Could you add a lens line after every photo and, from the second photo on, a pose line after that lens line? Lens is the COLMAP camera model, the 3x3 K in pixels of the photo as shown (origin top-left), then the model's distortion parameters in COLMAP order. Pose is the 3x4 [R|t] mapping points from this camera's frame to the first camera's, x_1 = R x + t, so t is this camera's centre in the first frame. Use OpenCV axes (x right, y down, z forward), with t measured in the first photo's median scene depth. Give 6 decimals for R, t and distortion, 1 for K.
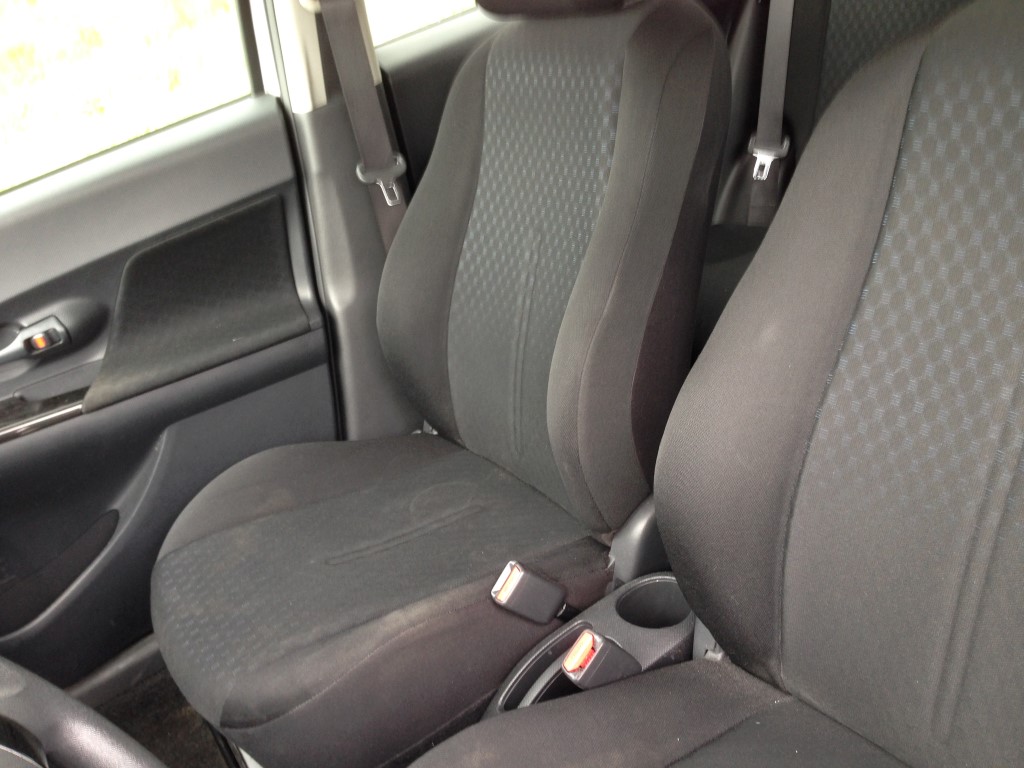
lens RADIAL K [[972.0, 0, 517.5], [0, 972.0, 386.0], [0, 0, 1]] dist [0.161686, -0.217374]
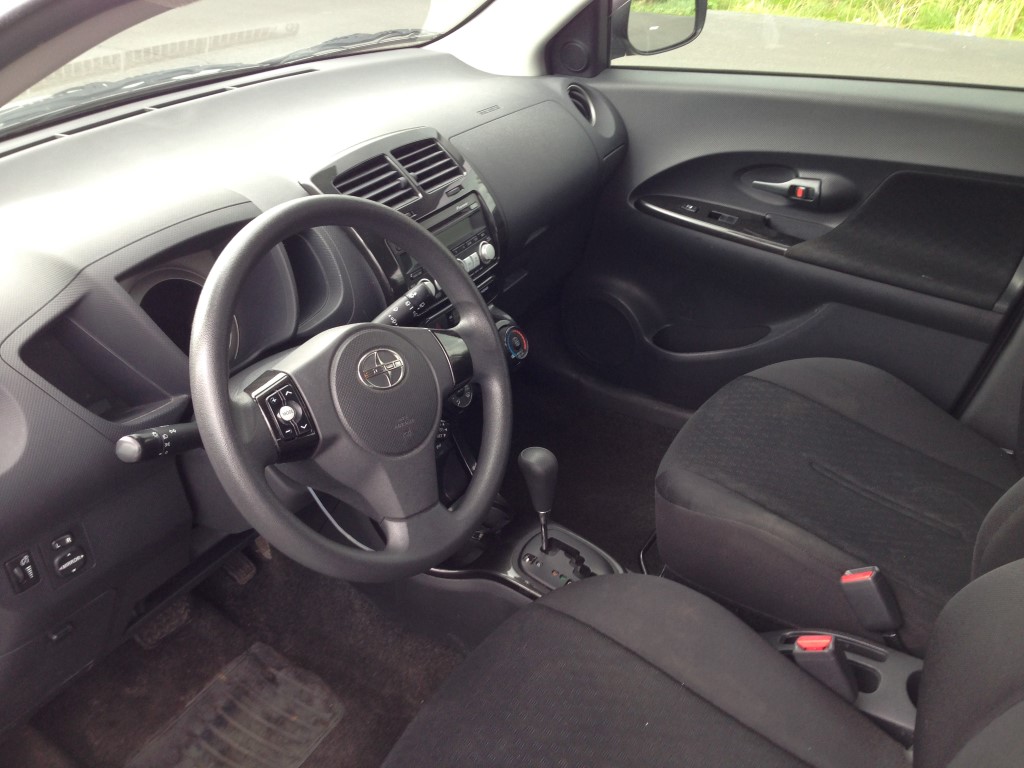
lens RADIAL K [[972.0, 0, 517.5], [0, 972.0, 386.0], [0, 0, 1]] dist [0.161686, -0.217374]
pose [[0.422649, 0.651215, -0.630306, 0.341813], [-0.516102, 0.744636, 0.423267, -0.209951], [0.744987, 0.146409, 0.650814, -0.078991]]
